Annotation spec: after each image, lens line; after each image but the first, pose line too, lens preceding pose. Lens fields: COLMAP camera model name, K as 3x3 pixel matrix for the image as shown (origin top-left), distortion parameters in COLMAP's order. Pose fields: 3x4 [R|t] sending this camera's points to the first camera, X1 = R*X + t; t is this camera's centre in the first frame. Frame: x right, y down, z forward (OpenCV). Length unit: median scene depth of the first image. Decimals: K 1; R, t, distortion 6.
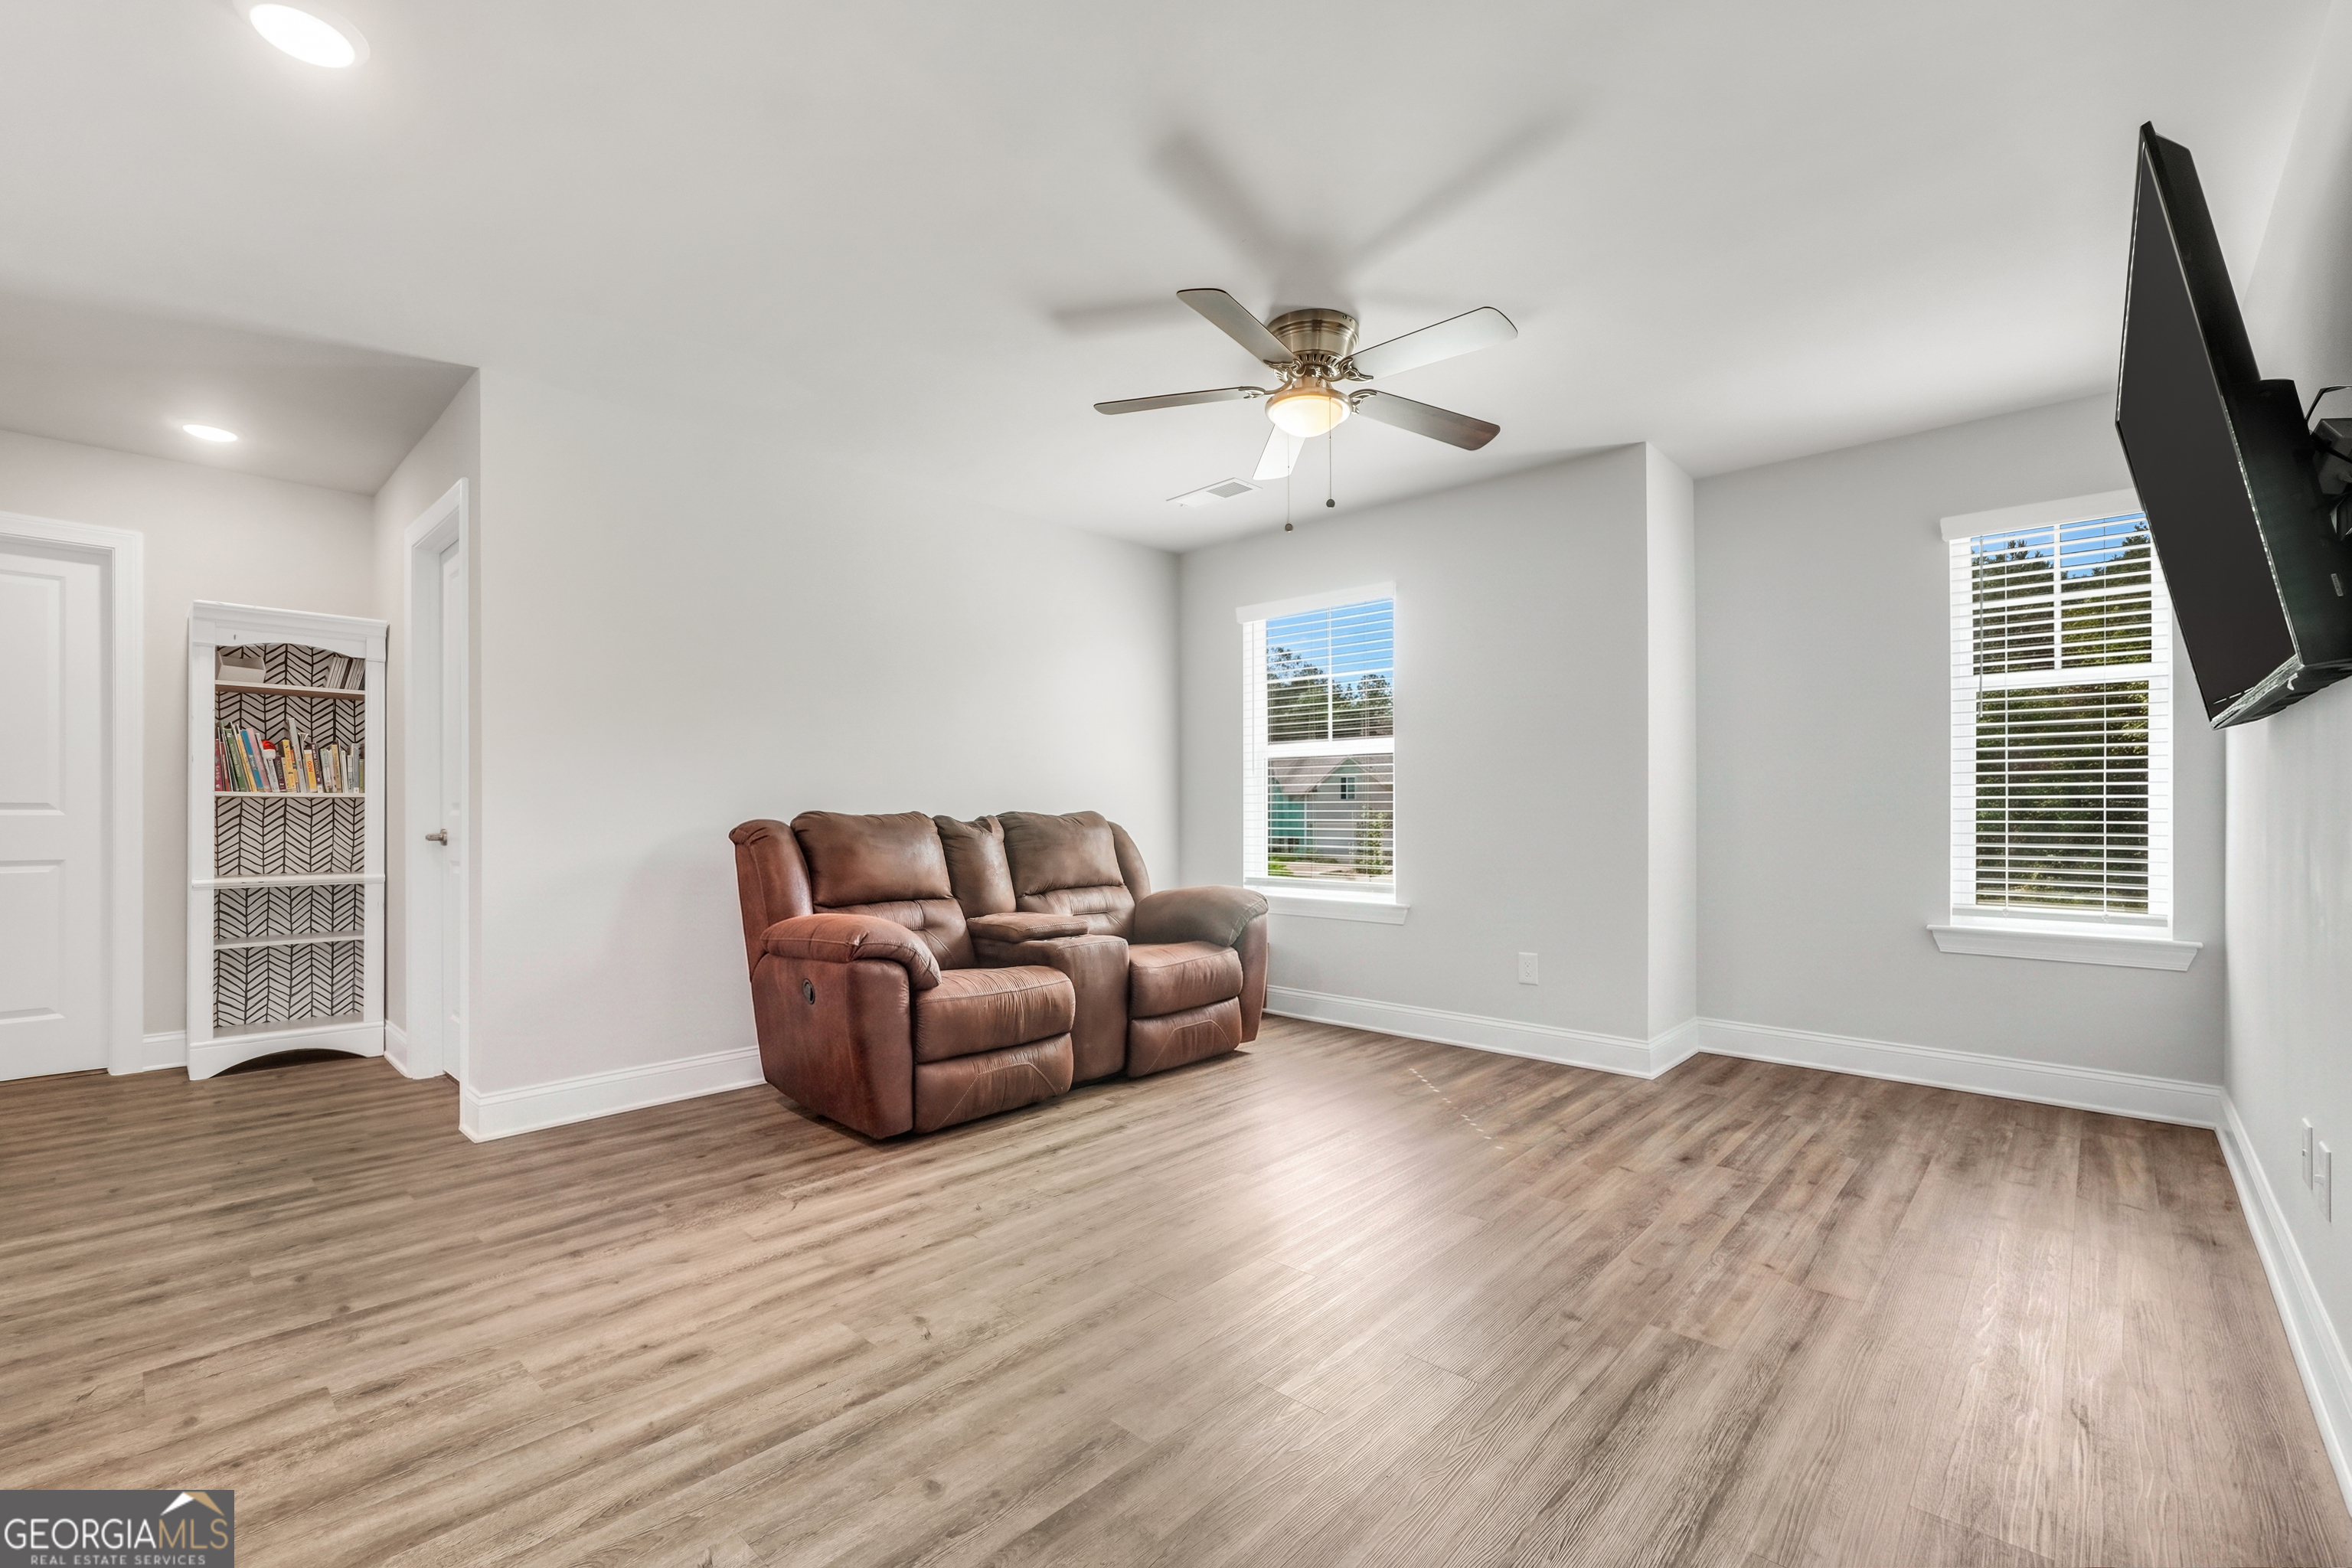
lens RADIAL K [[993.5, 0, 1166.8], [0, 993.5, 808.8], [0, 0, 1]] dist [0.001001, 0.000016]
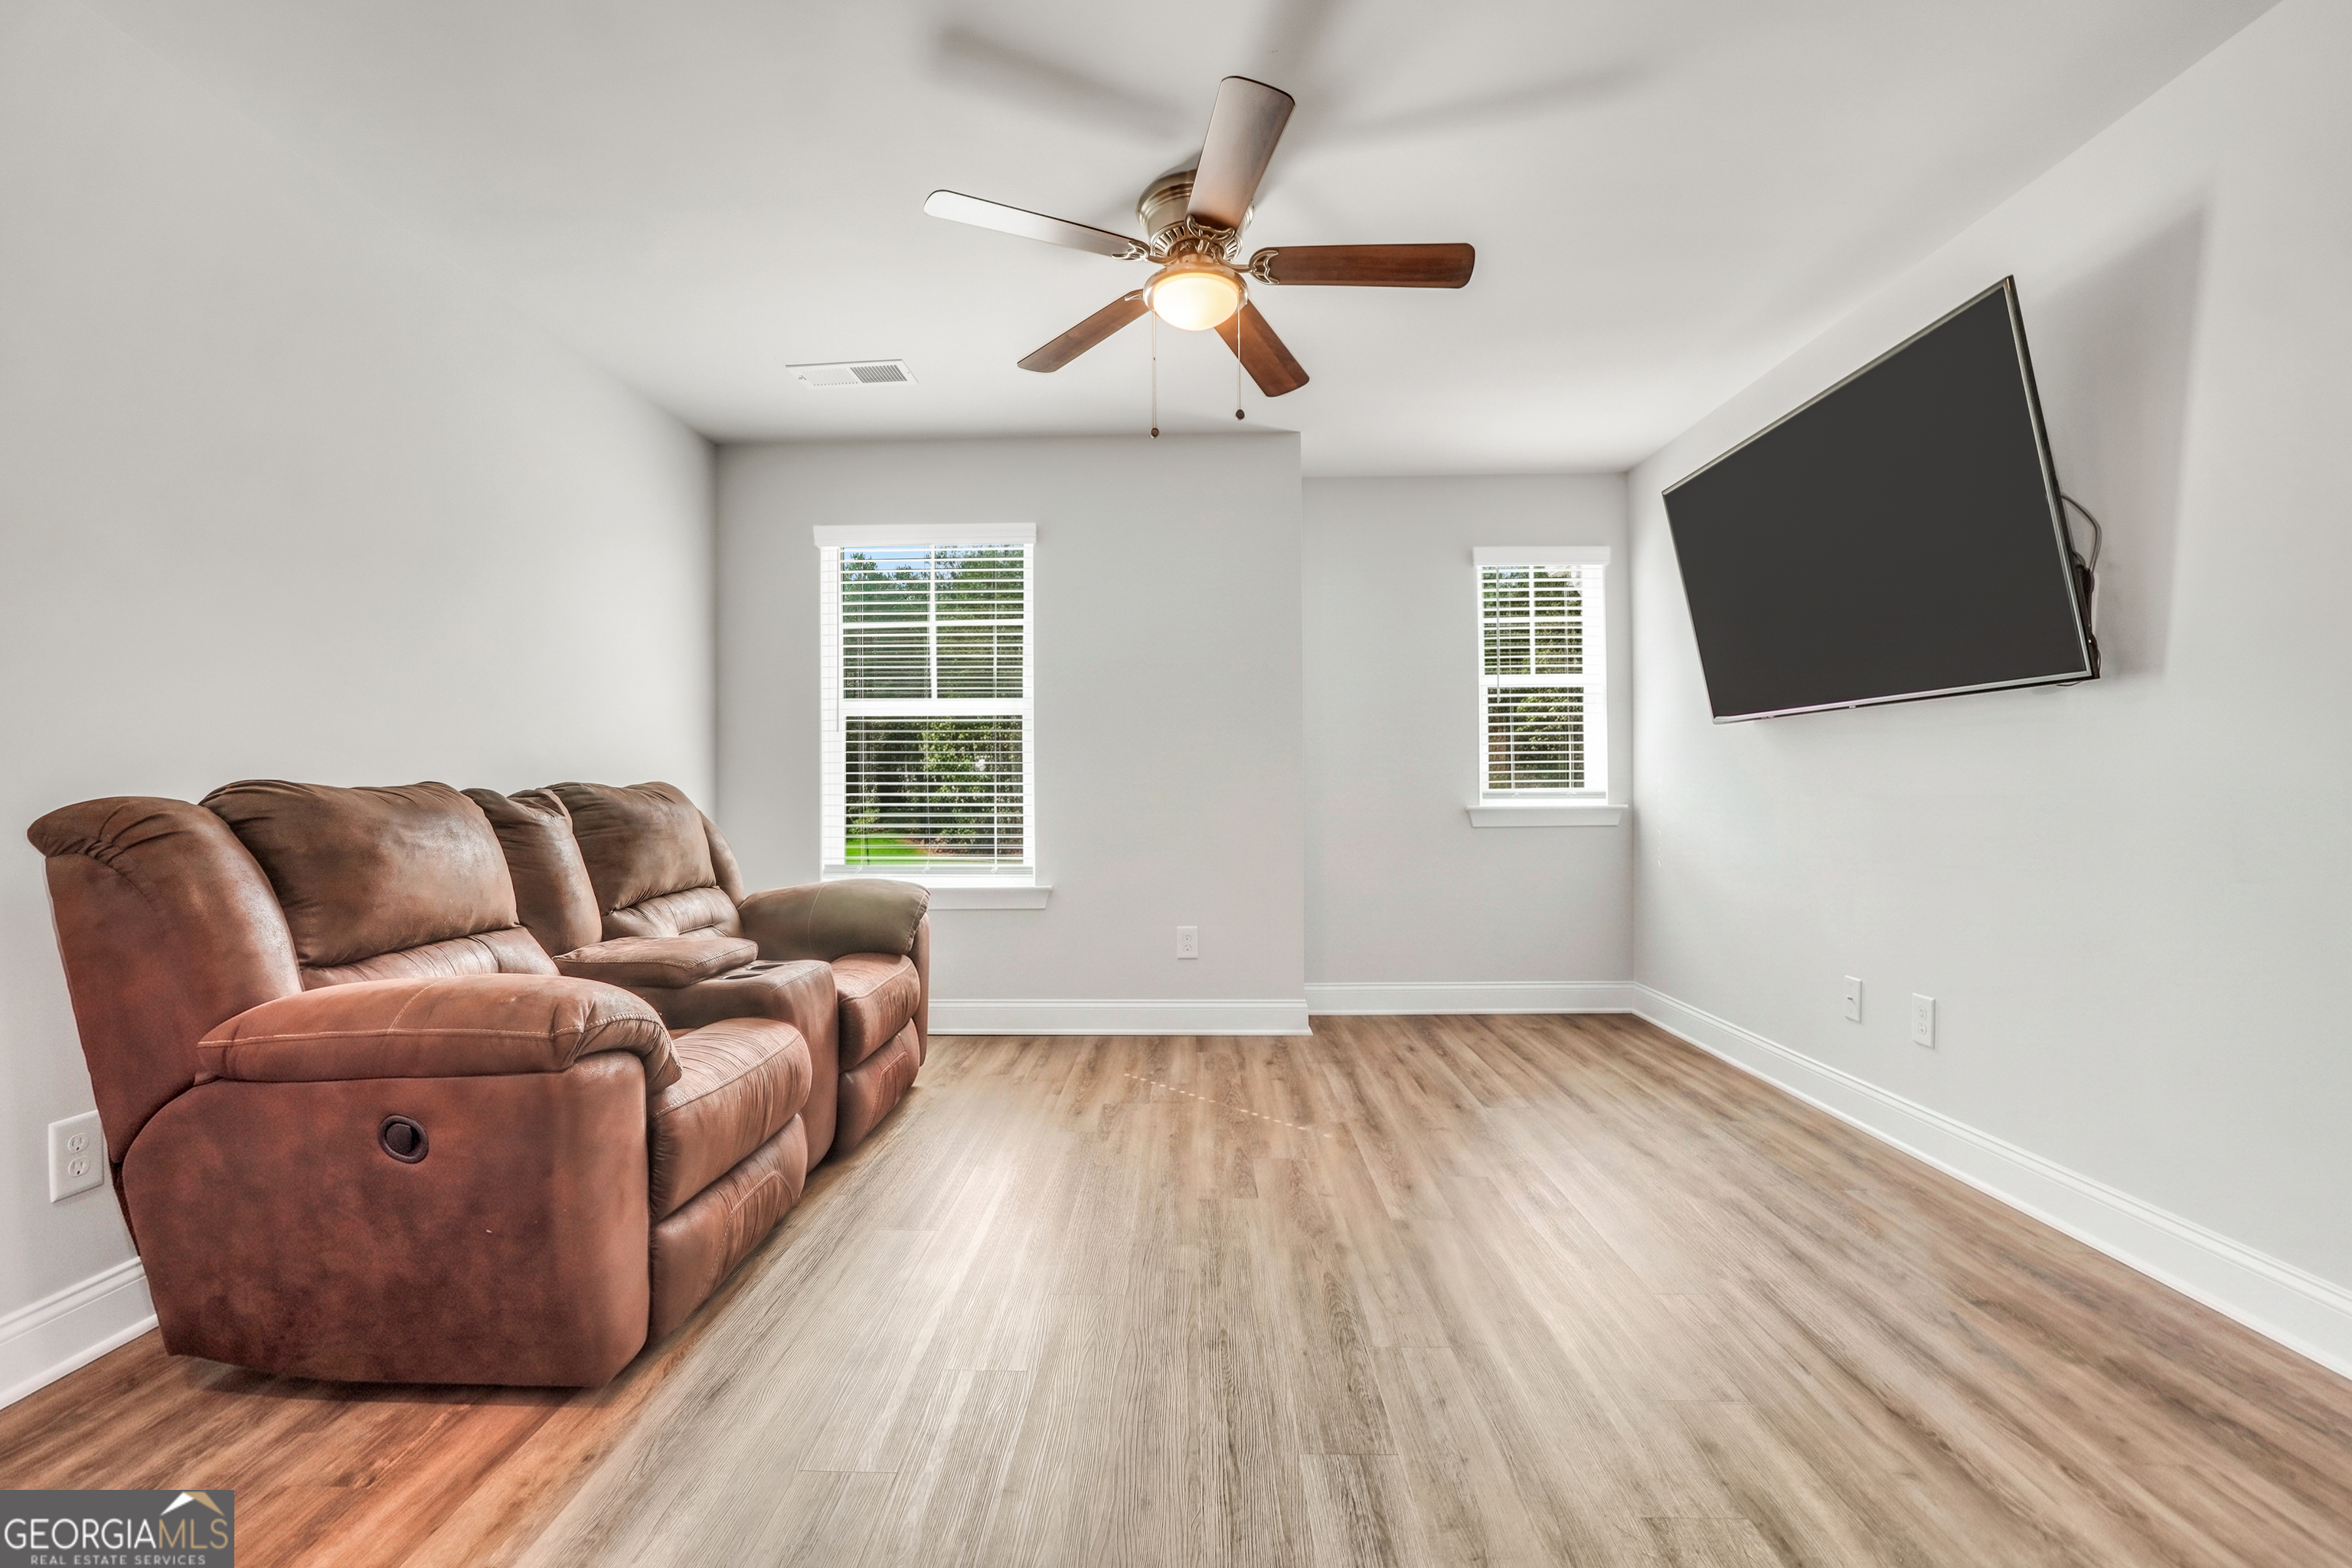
lens RADIAL K [[993.5, 0, 1160.9], [0, 993.5, 770.9], [0, 0, 1]] dist [0.001001, 0.000016]
pose [[0.764206, 0.007284, 0.644931, -0.320059], [0.001355, 0.999916, -0.012898, 0.004572], [-0.644971, 0.010731, 0.764132, 0.300992]]
